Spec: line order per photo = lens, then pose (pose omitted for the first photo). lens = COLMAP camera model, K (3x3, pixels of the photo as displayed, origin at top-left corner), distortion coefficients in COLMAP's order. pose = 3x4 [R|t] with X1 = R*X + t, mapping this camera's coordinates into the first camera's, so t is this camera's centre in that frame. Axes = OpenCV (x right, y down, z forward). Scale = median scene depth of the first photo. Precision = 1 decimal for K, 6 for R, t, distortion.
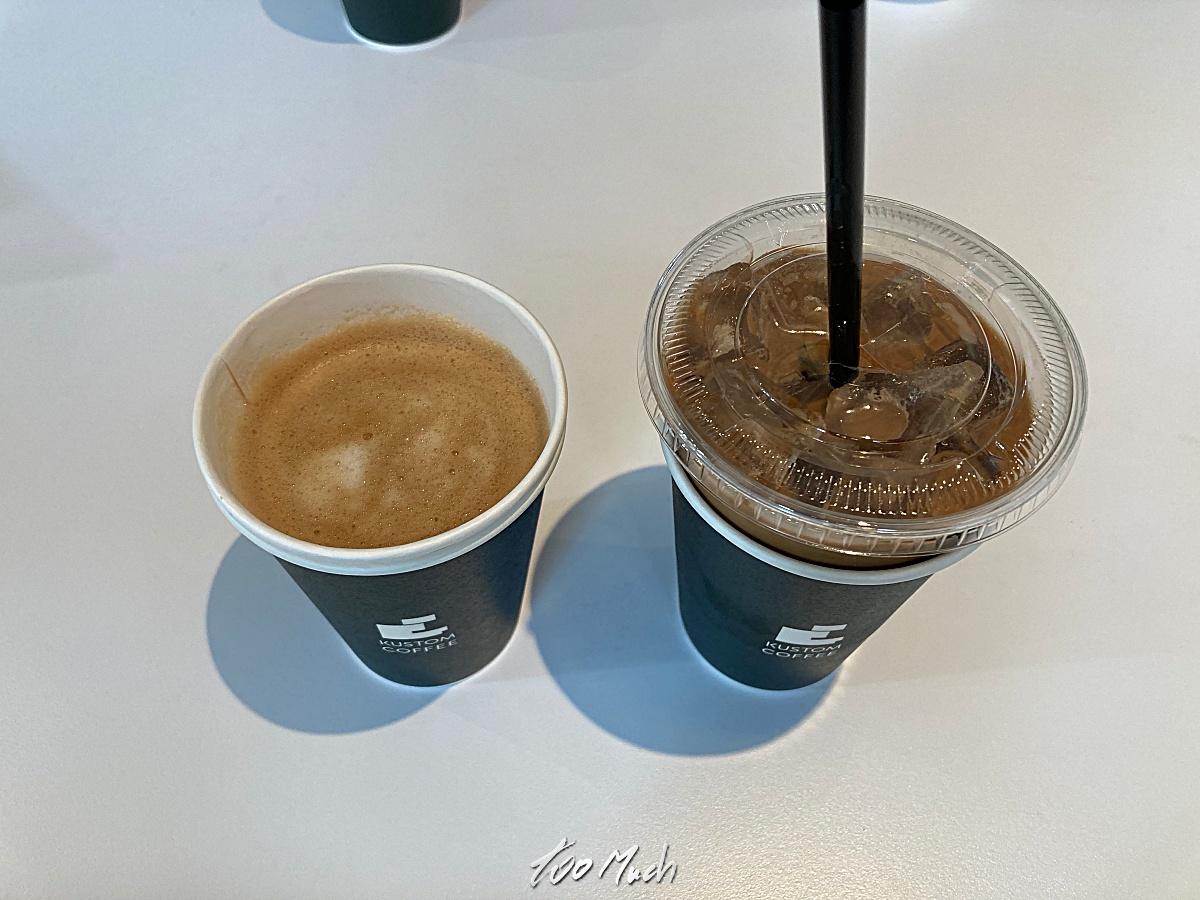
lens RADIAL K [[981.5, 0, 602.9], [0, 981.5, 470.2], [0, 0, 1]] dist [0.054812, -0.077248]
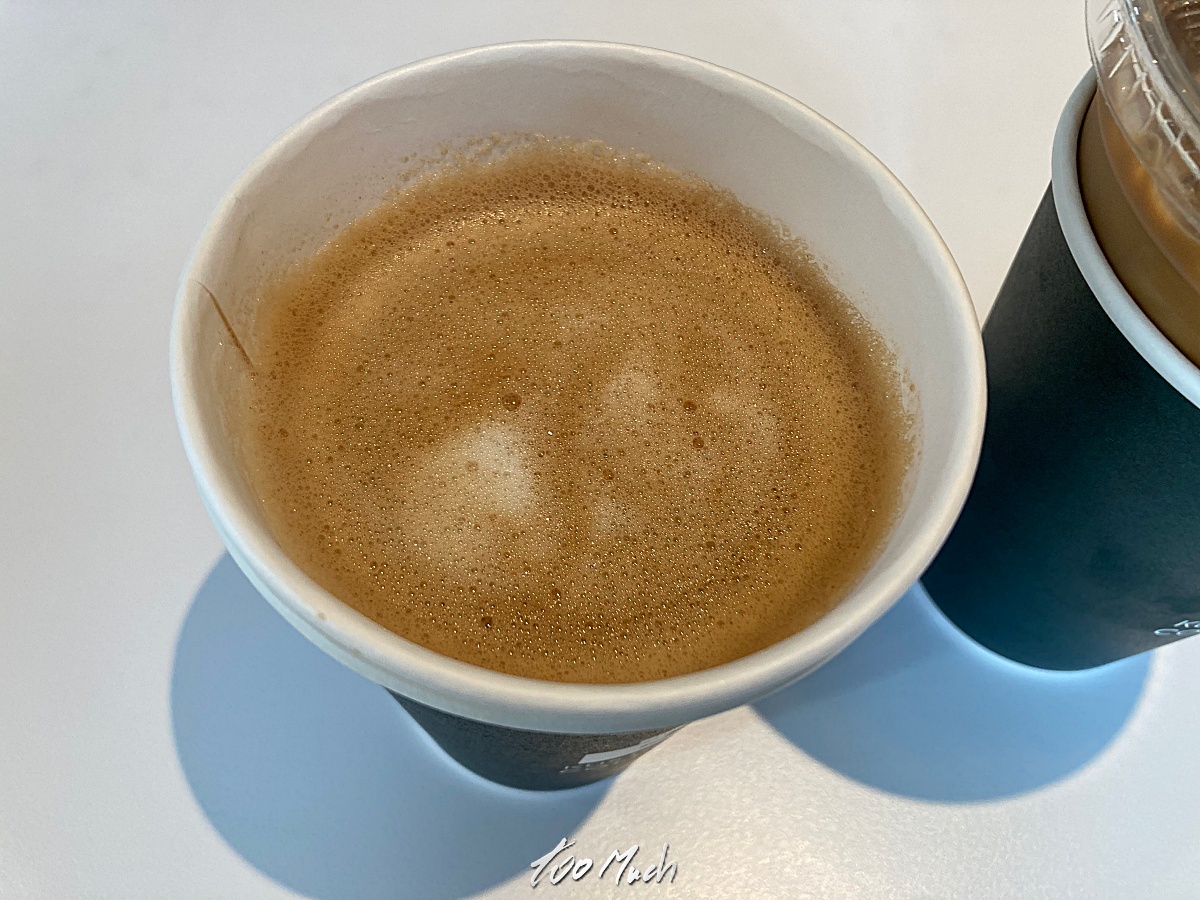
lens RADIAL K [[981.5, 0, 602.9], [0, 981.5, 470.2], [0, 0, 1]] dist [0.054812, -0.077248]
pose [[0.976133, -0.176861, 0.126032, -0.263039], [0.162276, 0.979673, 0.117932, -0.051987], [-0.144327, -0.094665, 0.984991, 0.496992]]
